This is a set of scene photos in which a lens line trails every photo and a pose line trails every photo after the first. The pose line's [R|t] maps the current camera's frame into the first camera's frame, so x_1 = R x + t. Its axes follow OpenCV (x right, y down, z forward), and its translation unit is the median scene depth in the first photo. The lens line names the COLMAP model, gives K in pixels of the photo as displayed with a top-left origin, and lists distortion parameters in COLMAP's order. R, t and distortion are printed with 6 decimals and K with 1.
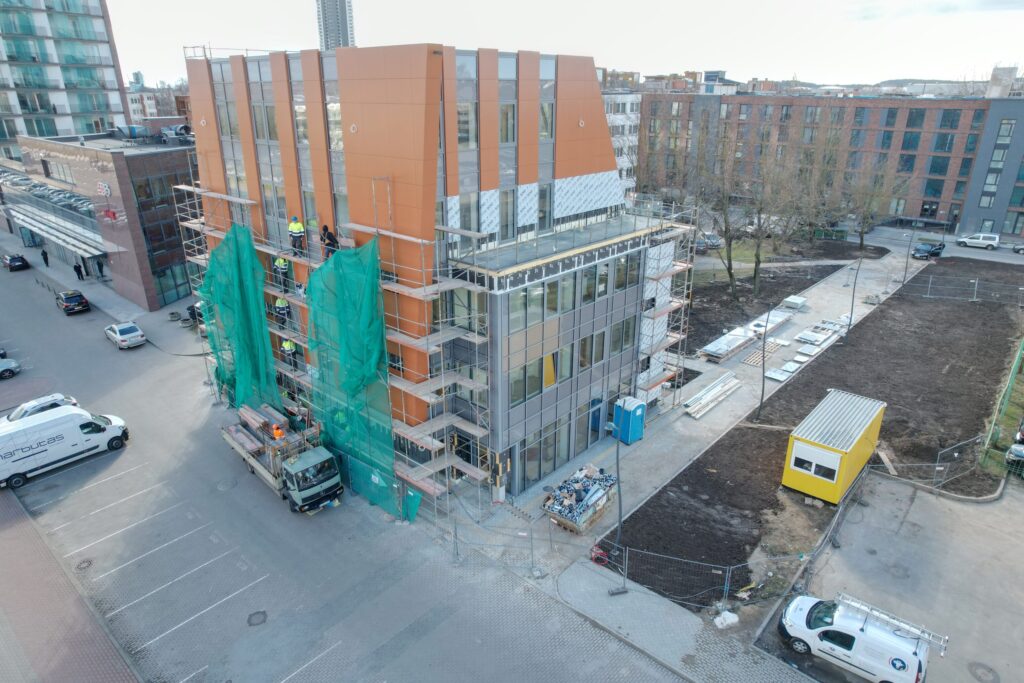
lens RADIAL K [[651.8, 0, 513.4], [0, 651.8, 341.9], [0, 0, 1]] dist [-0.005309, -0.001090]
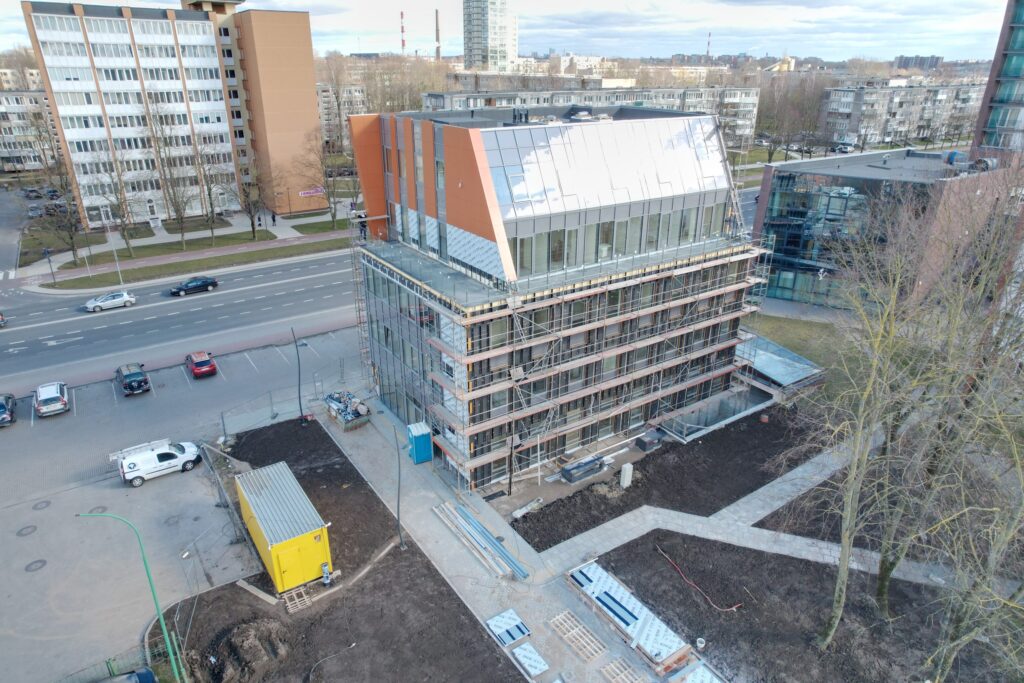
lens RADIAL K [[651.8, 0, 513.4], [0, 651.8, 339.5], [0, 0, 1]] dist [-0.005309, -0.001090]
pose [[-0.230512, 0.391667, -0.890765, 1.150157], [-0.356629, 0.817717, 0.451836, -0.635059], [0.905362, 0.421826, -0.048814, 1.203382]]
